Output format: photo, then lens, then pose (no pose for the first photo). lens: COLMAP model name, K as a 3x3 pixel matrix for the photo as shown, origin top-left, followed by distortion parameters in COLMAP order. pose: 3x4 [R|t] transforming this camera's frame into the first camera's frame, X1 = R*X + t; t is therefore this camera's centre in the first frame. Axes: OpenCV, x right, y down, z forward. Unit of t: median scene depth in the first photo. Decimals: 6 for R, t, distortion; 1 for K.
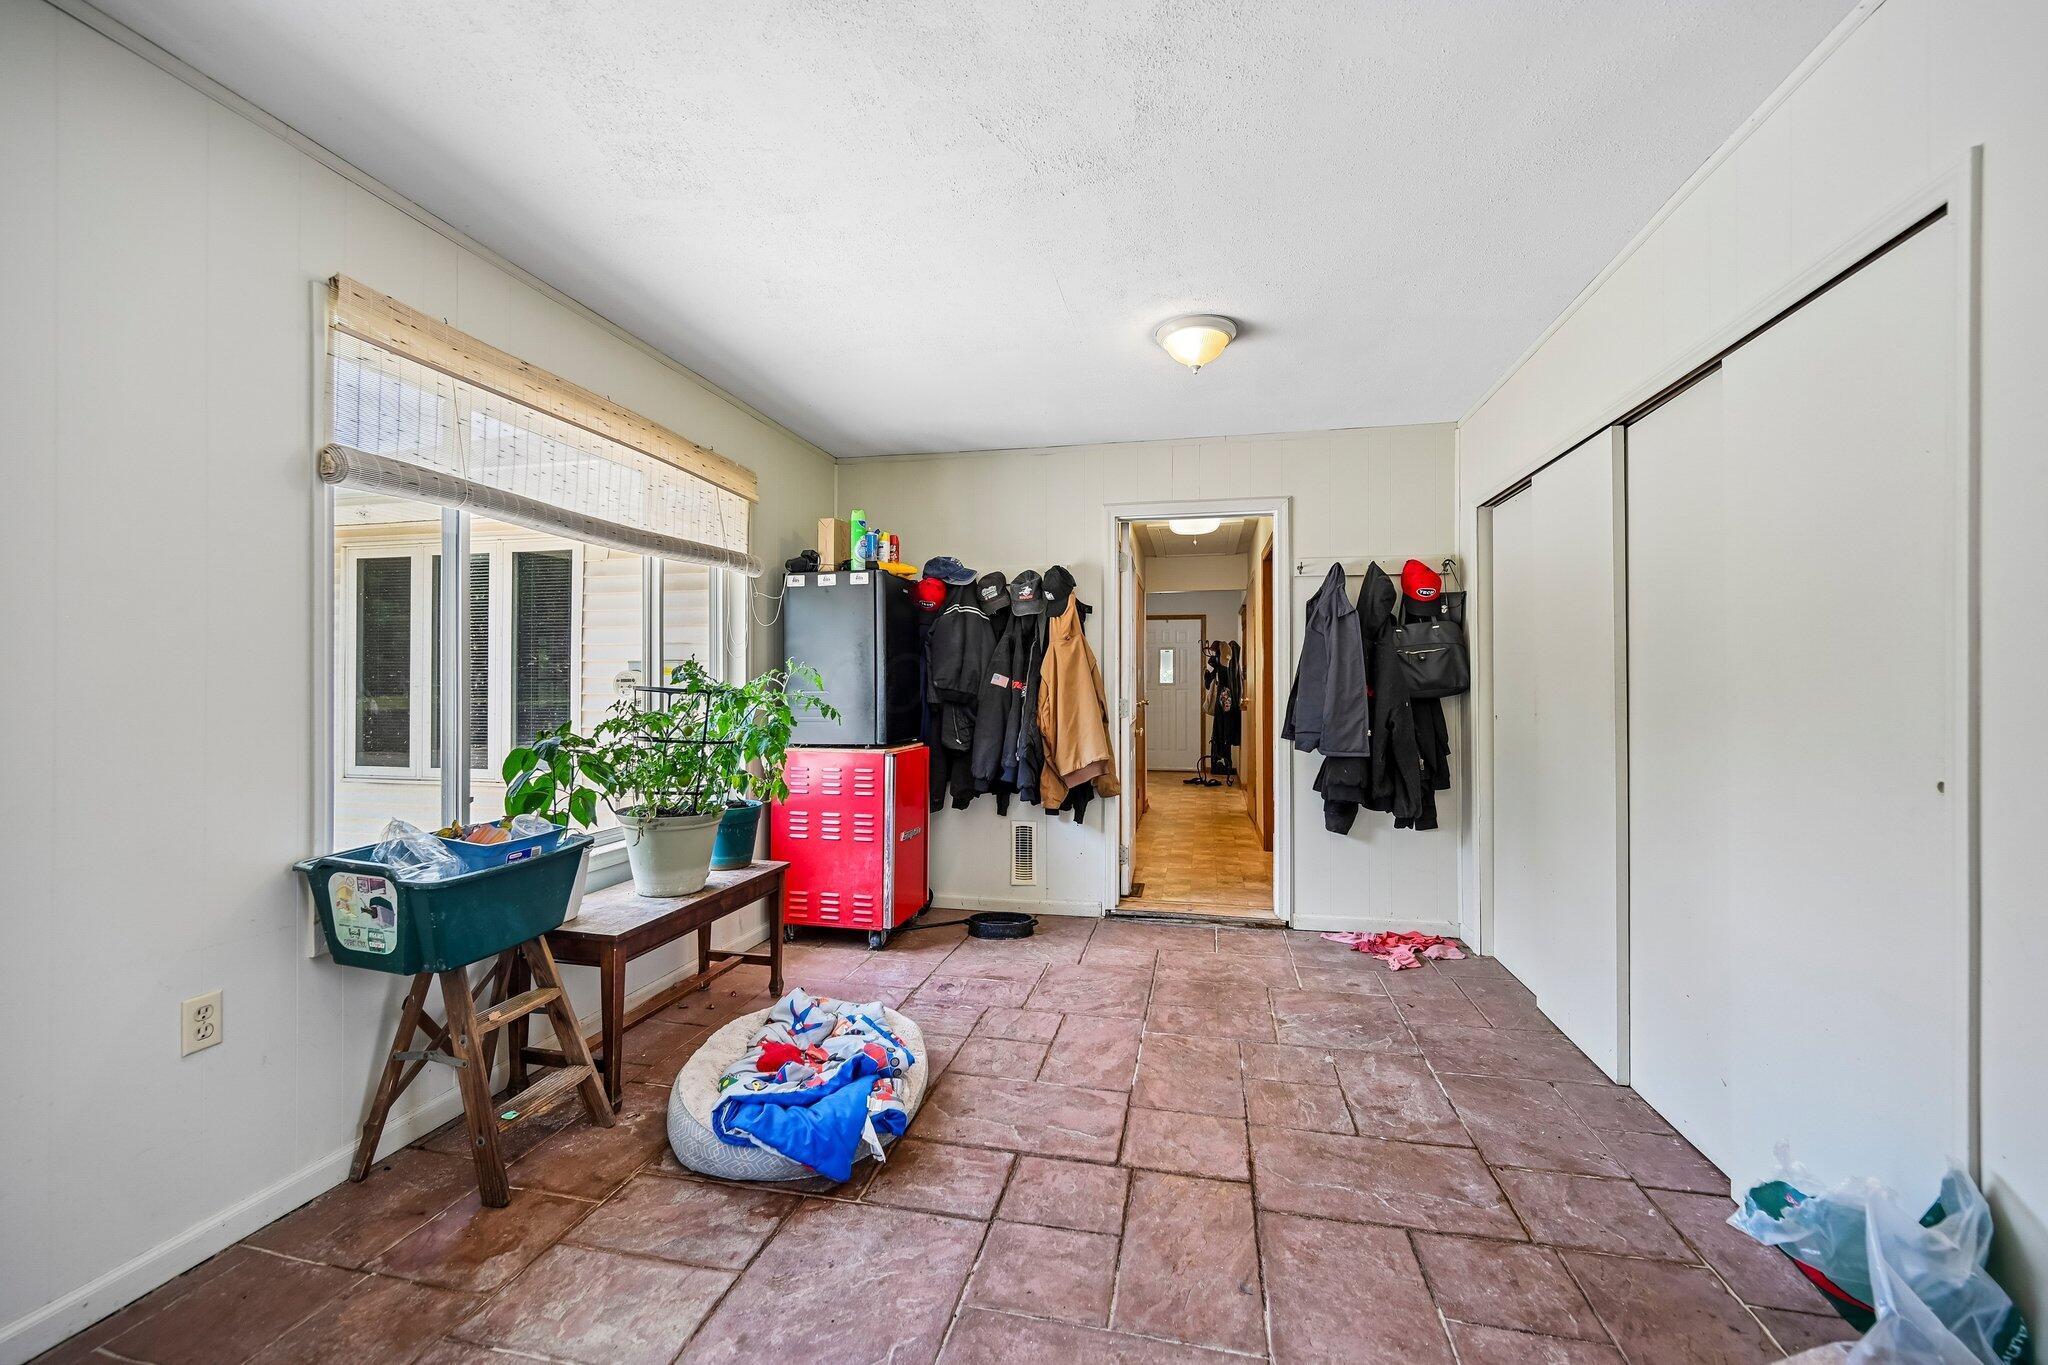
lens RADIAL K [[813.7, 0, 1024.9], [0, 813.7, 684.1], [0, 0, 1]] dist [-0.001552, 0.000513]
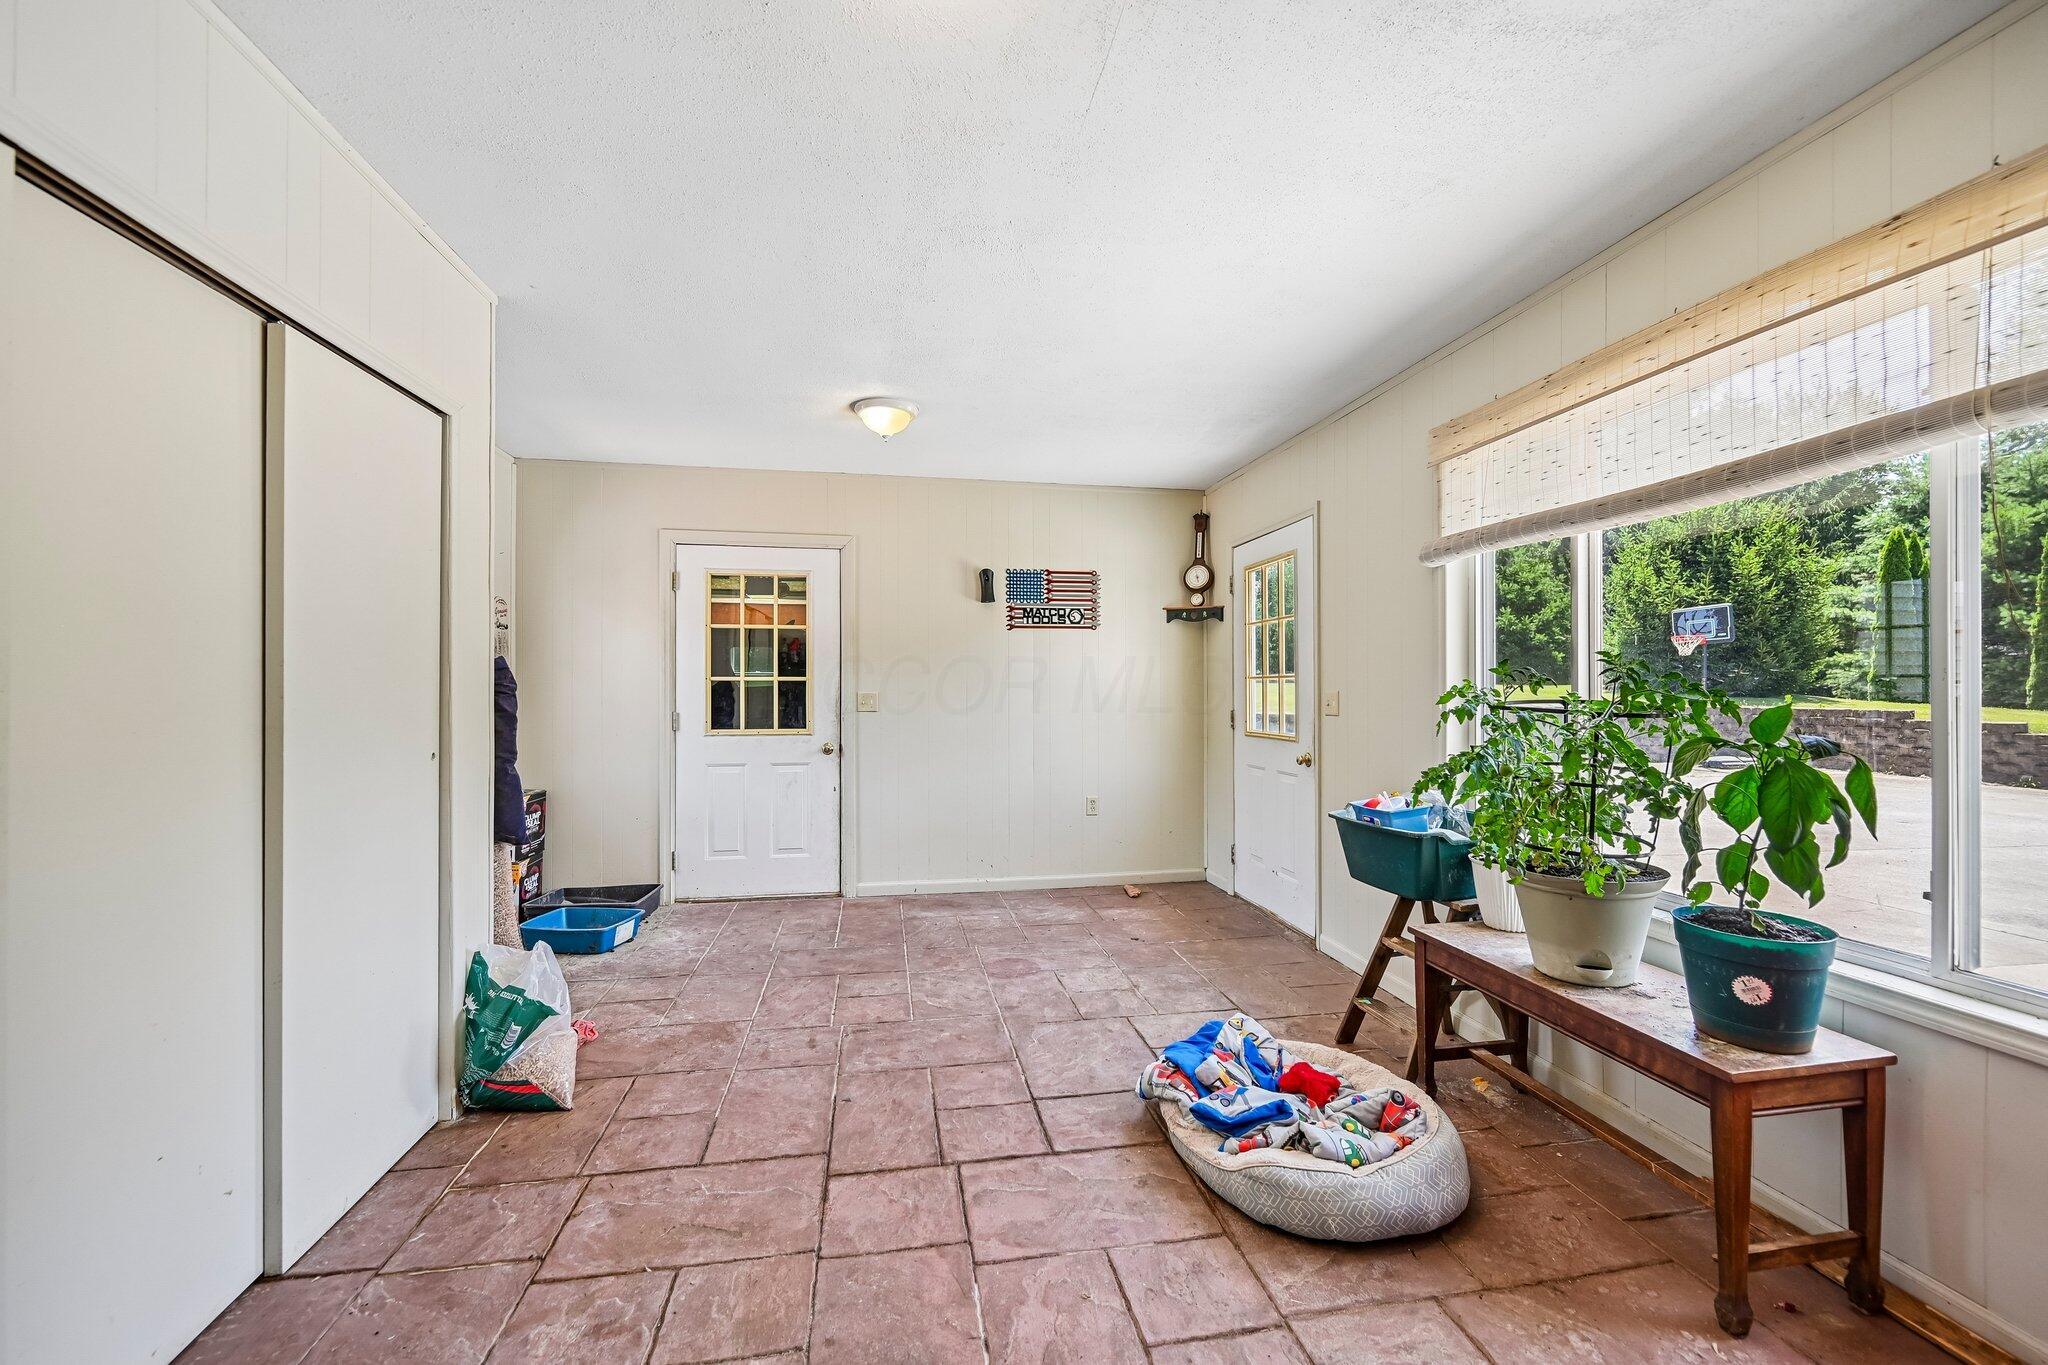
lens RADIAL K [[813.7, 0, 1025.4], [0, 813.7, 683.9], [0, 0, 1]] dist [-0.001552, 0.000513]
pose [[-0.922375, -0.004774, -0.386267, 0.431786], [-0.002759, 0.999980, -0.005771, -0.009639], [0.386286, -0.004257, -0.922369, 1.973941]]
